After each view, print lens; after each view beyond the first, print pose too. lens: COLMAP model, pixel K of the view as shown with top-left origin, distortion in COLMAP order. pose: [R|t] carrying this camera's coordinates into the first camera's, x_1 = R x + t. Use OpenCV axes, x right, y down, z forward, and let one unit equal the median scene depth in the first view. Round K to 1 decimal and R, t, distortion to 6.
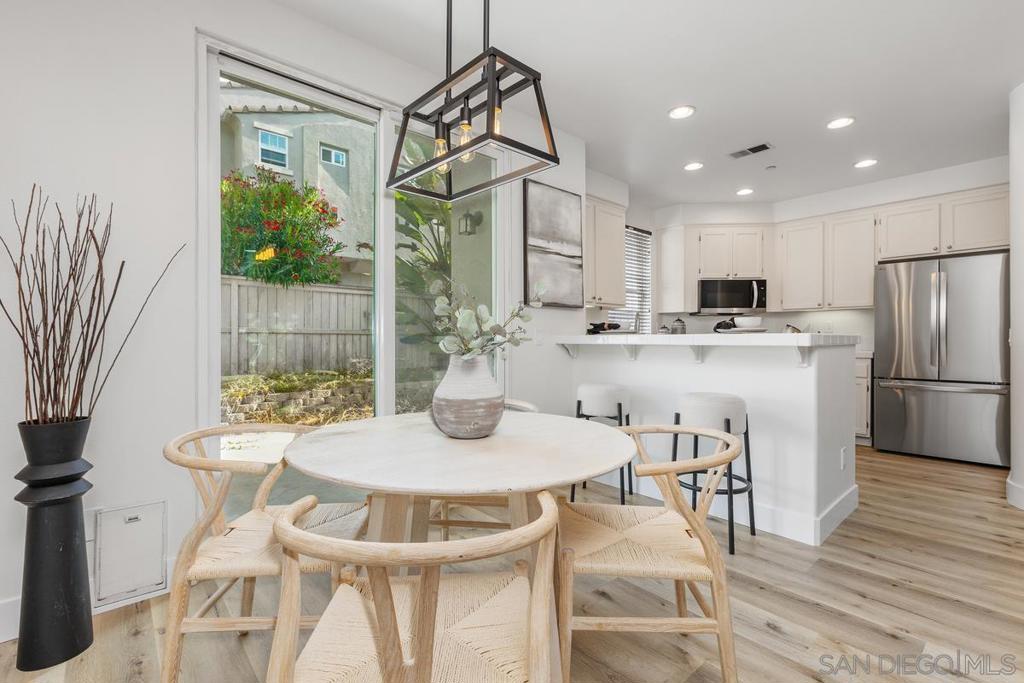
lens RADIAL K [[452.0, 0, 510.4], [0, 452.0, 341.4], [0, 0, 1]] dist [0.000378, -0.002375]
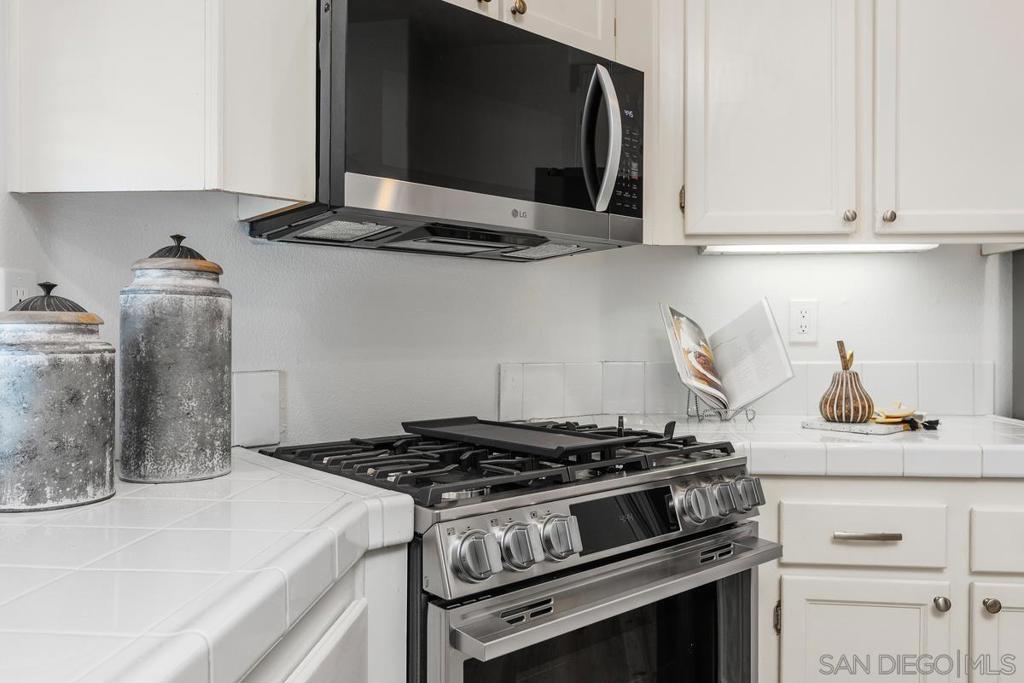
lens RADIAL K [[742.8, 0, 512.1], [0, 742.8, 340.2], [0, 0, 1]] dist [0.003795, 0.000525]
pose [[0.707873, -0.003283, 0.706332, 0.372509], [0.003823, 0.999992, 0.000817, -0.027590], [-0.706329, 0.002121, 0.707880, 1.009452]]
